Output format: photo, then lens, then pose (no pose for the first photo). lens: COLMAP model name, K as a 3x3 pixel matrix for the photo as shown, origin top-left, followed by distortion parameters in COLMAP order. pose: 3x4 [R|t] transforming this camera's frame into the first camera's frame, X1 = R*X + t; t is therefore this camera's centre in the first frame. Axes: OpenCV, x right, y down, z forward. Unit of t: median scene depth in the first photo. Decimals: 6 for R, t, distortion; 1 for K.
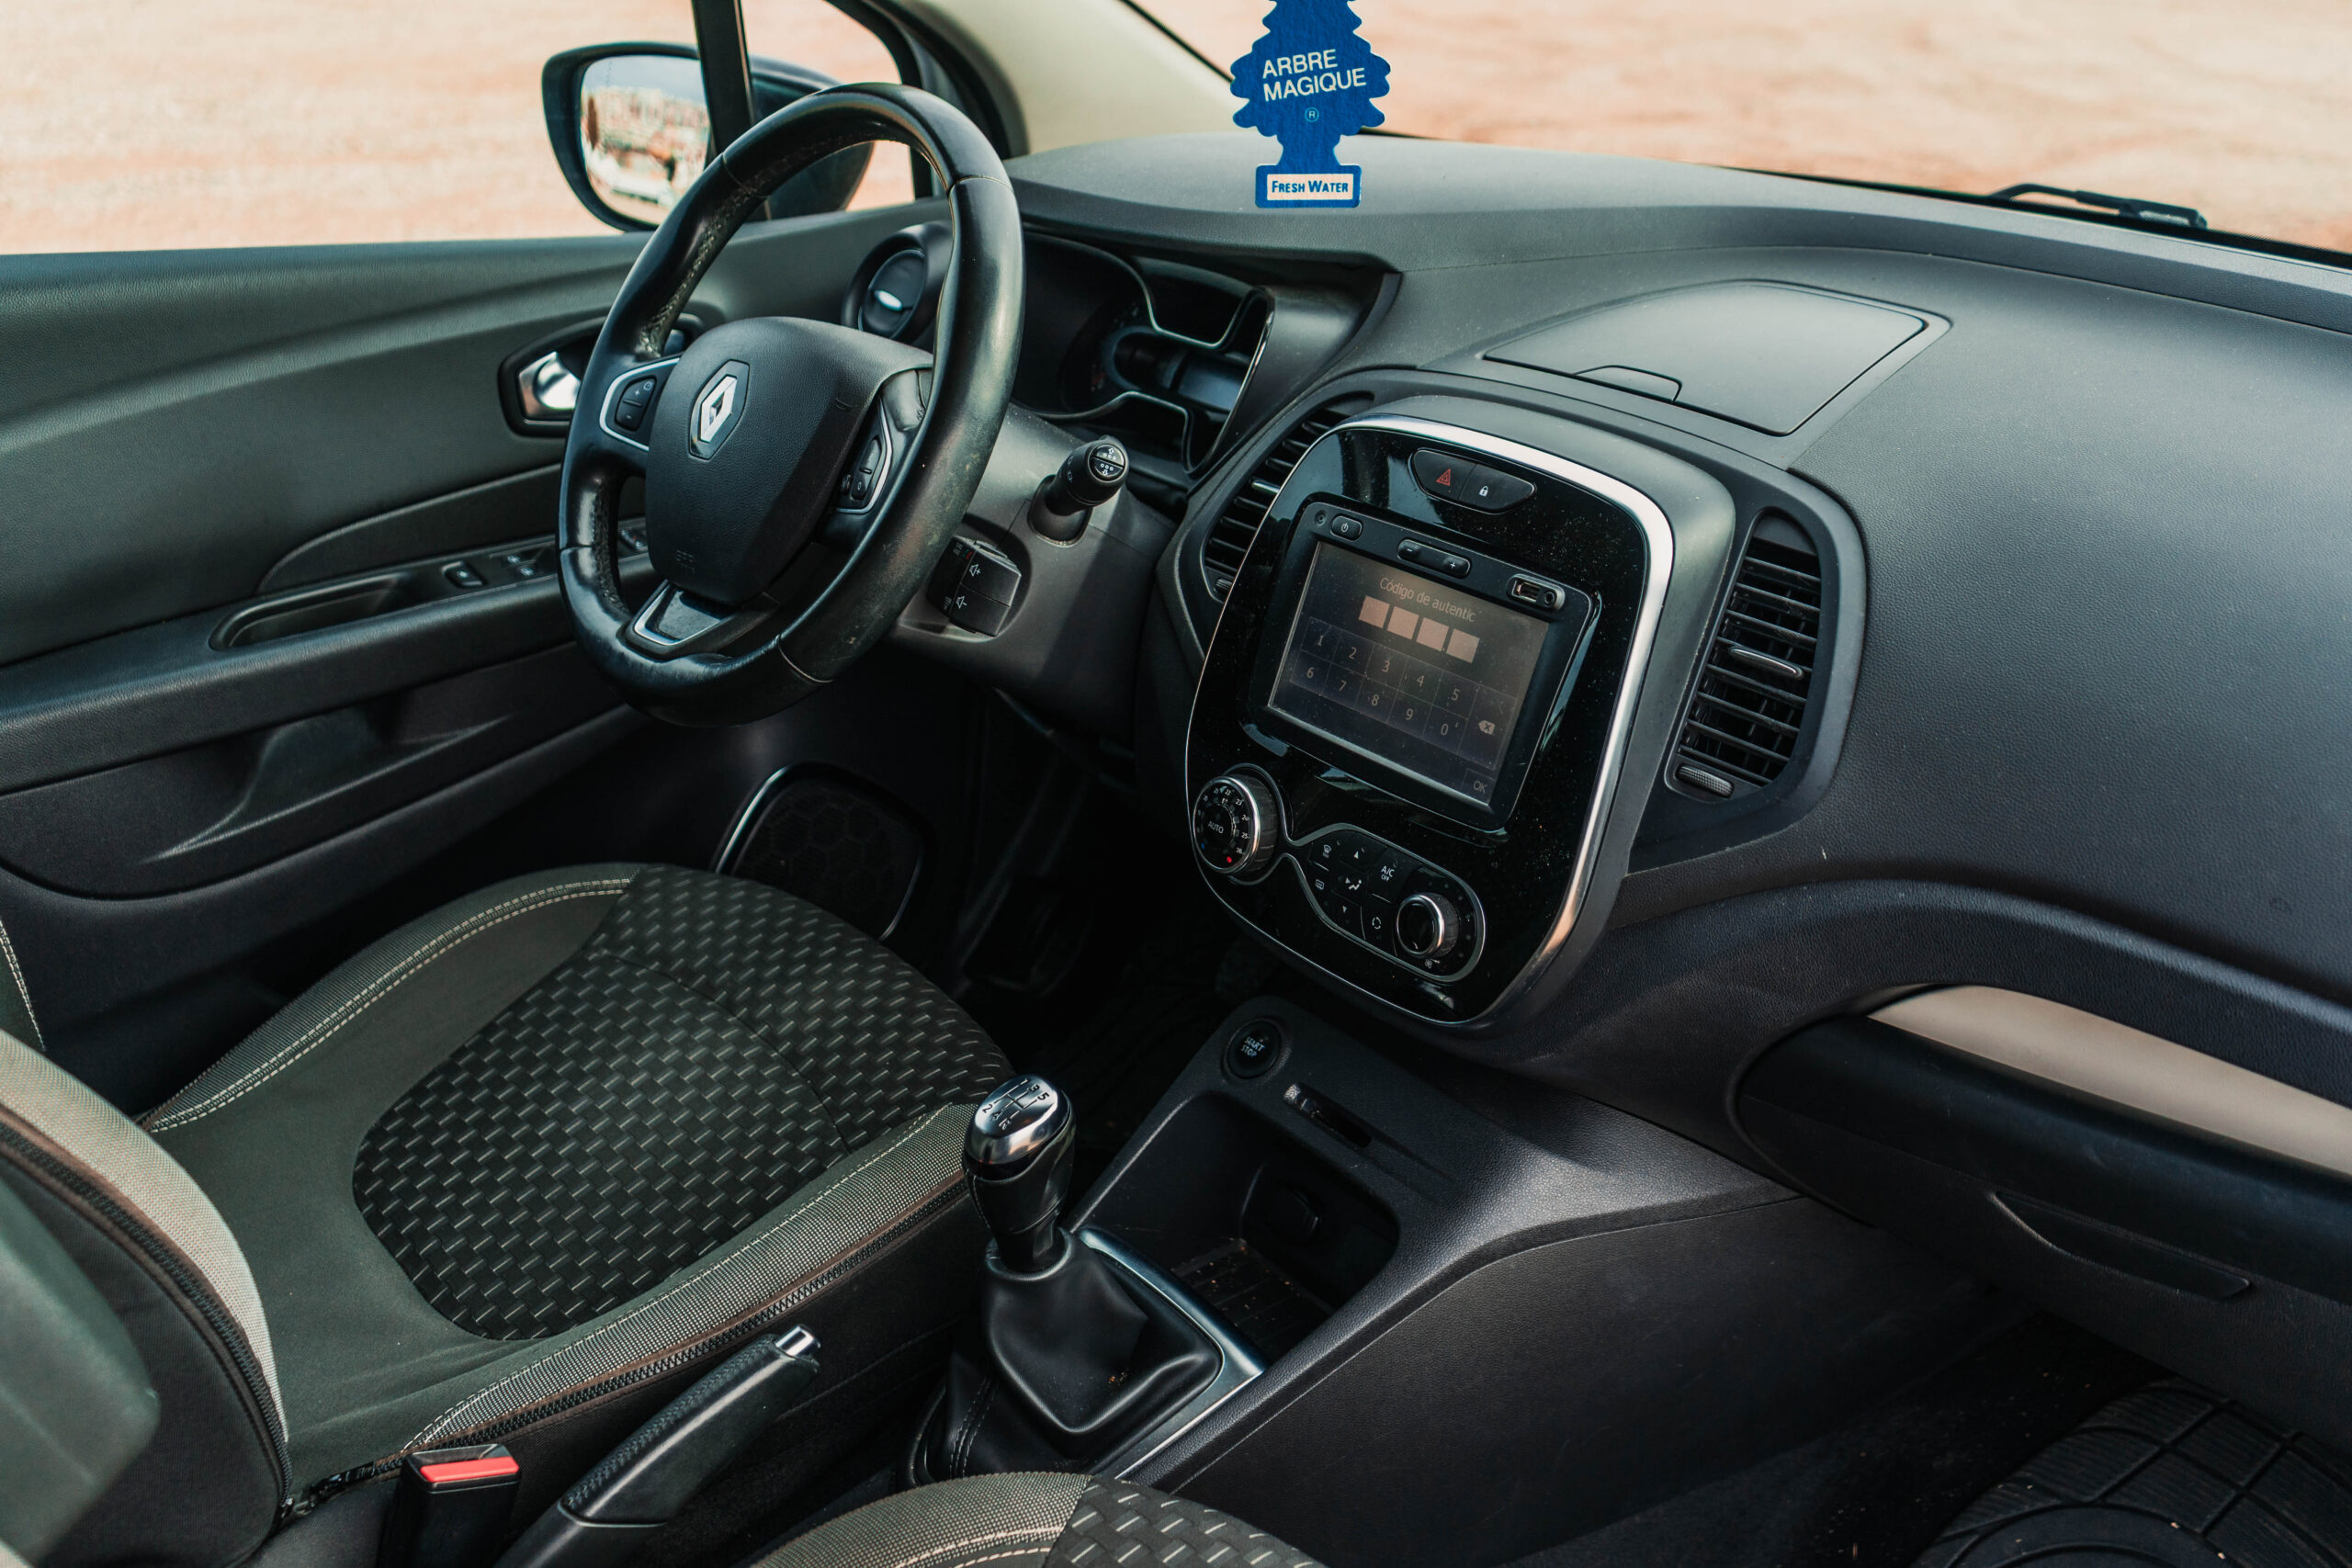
lens RADIAL K [[2204.0, 0, 1176.0], [0, 2204.0, 784.0], [0, 0, 1]] dist [-0.003928, -0.000797]
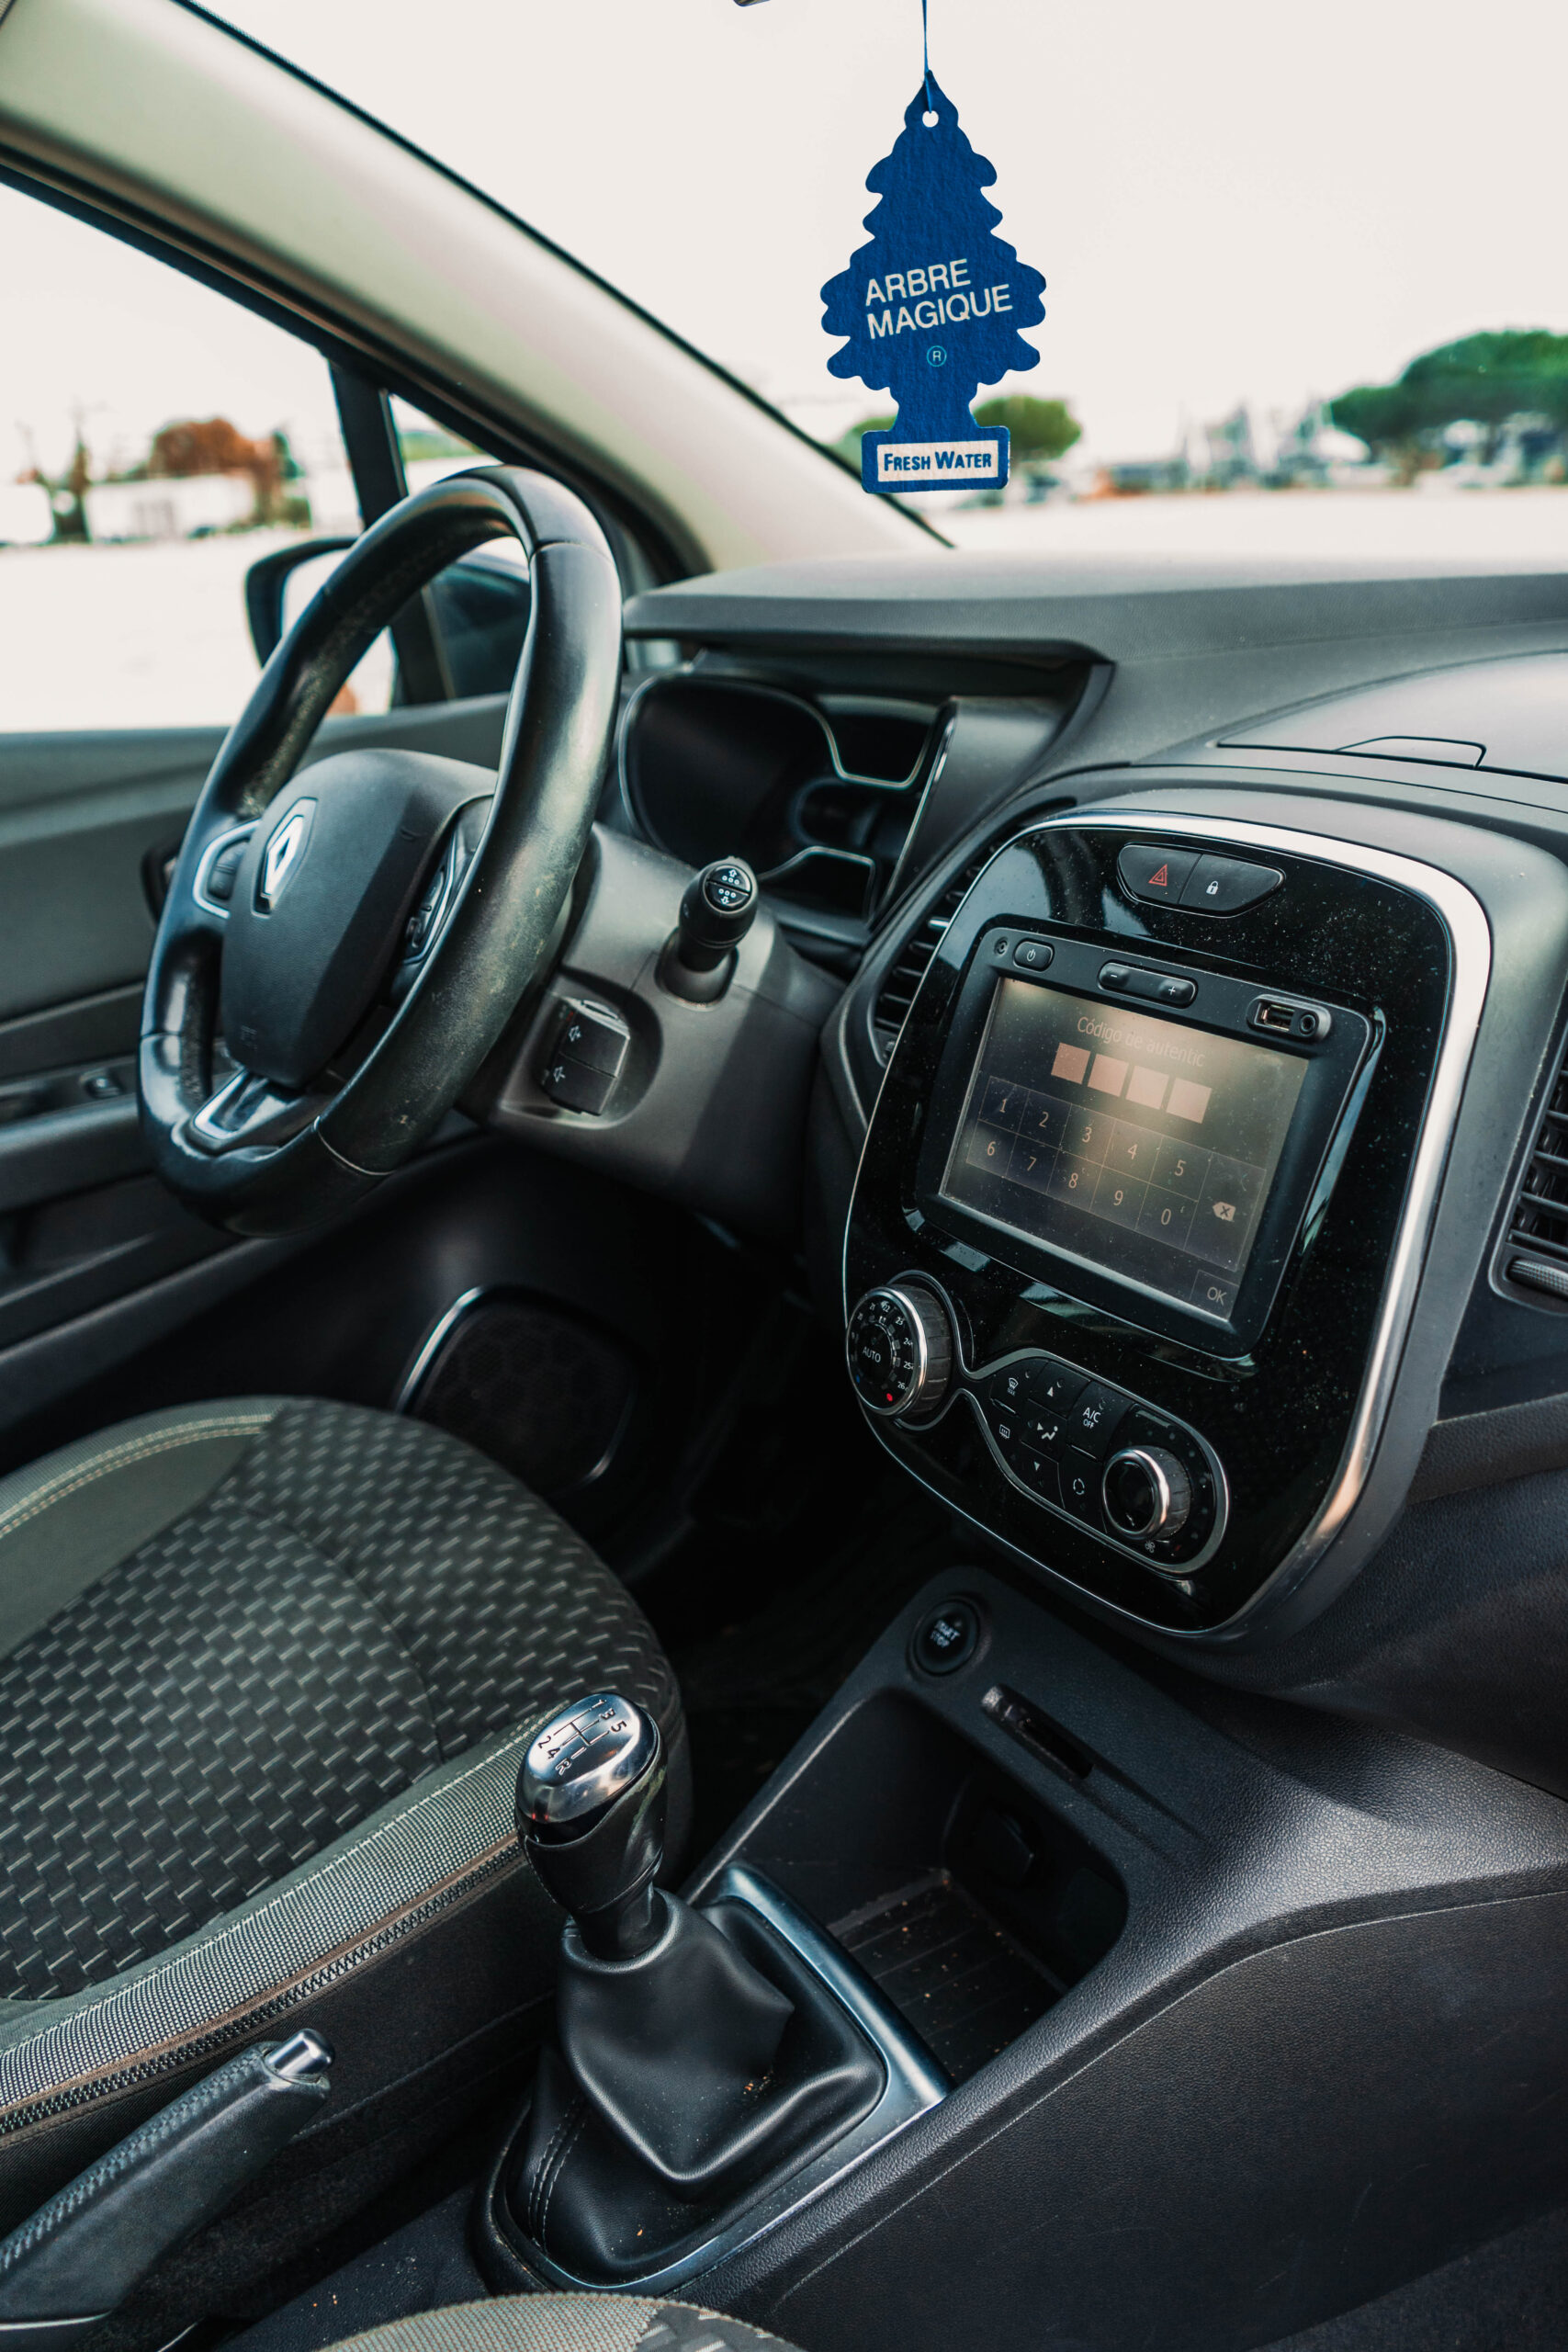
lens RADIAL K [[1874.0, 0, 784.0], [0, 1874.0, 1176.0], [0, 0, 1]] dist [-0.006263, -0.003348]
pose [[0.993128, -0.017392, -0.115734, 0.063867], [0.008795, 0.997191, -0.074384, 0.005978], [0.116702, 0.072855, 0.990491, 0.349865]]
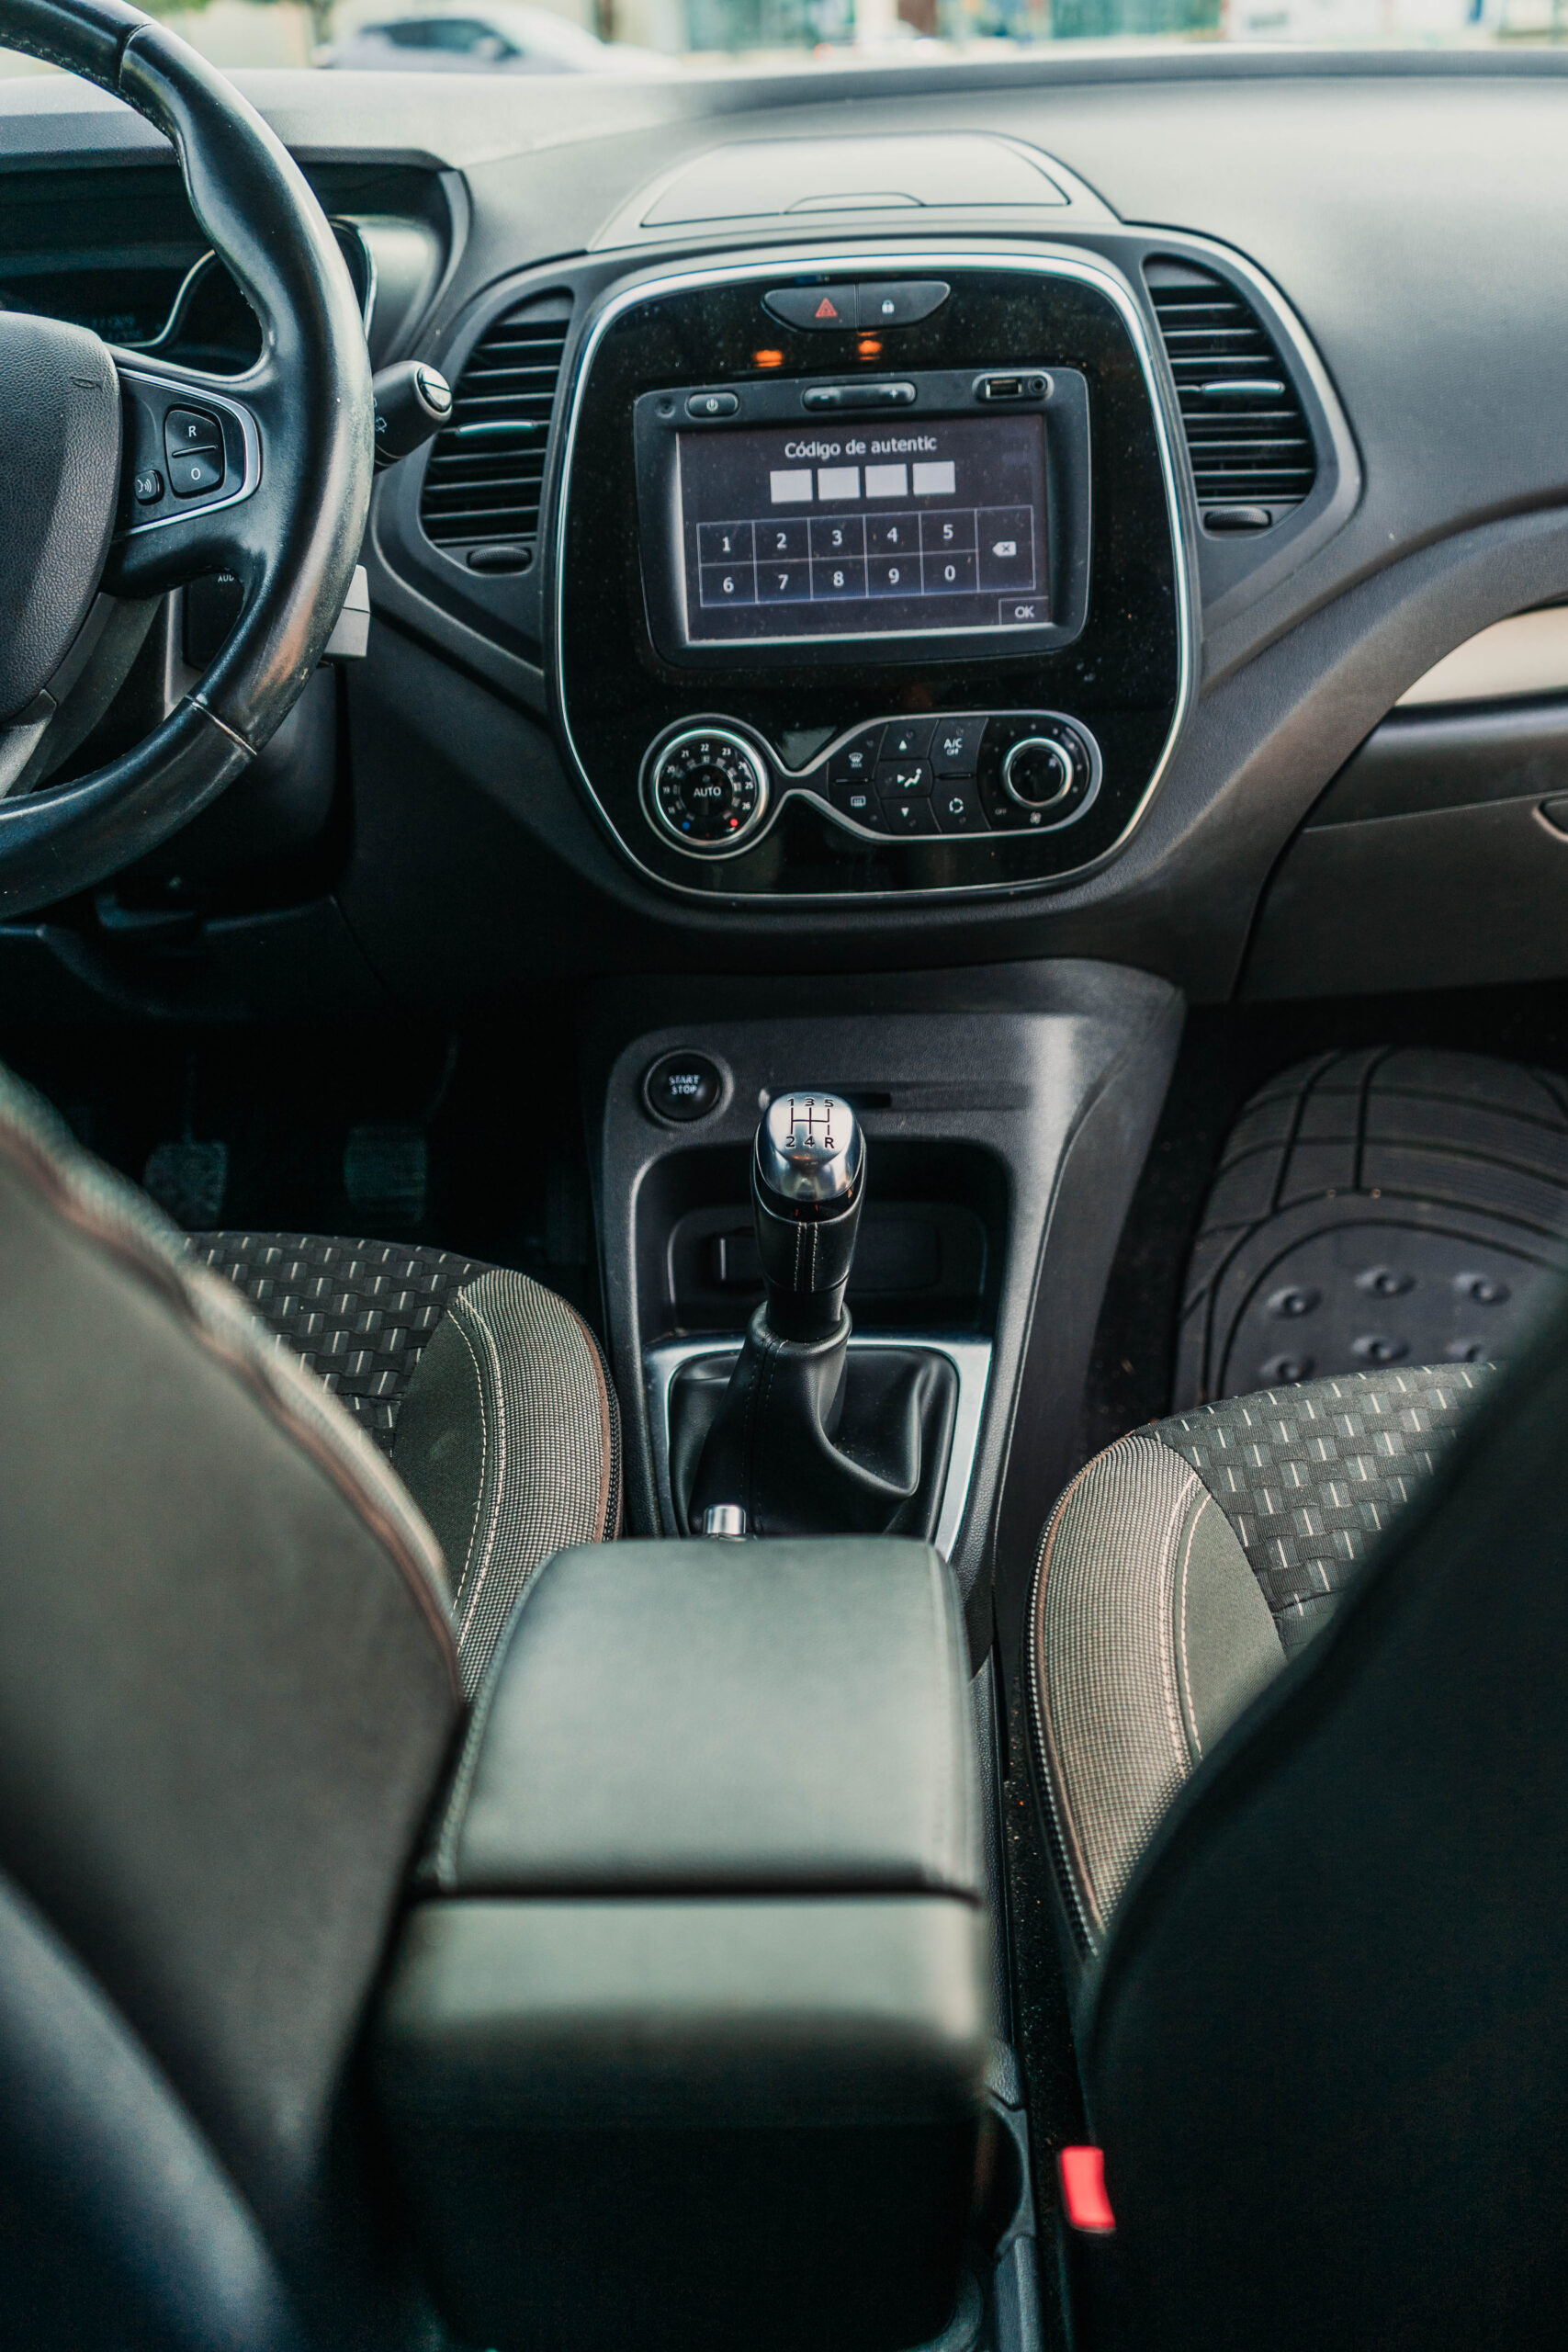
lens RADIAL K [[2274.3, 0, 784.0], [0, 2274.3, 1176.0], [0, 0, 1]] dist [0.007410, 0.002707]
pose [[0.630219, -0.381761, 0.676079, -0.602255], [0.365211, 0.914180, 0.175771, 0.011632], [-0.685161, 0.136138, 0.715557, 0.380709]]
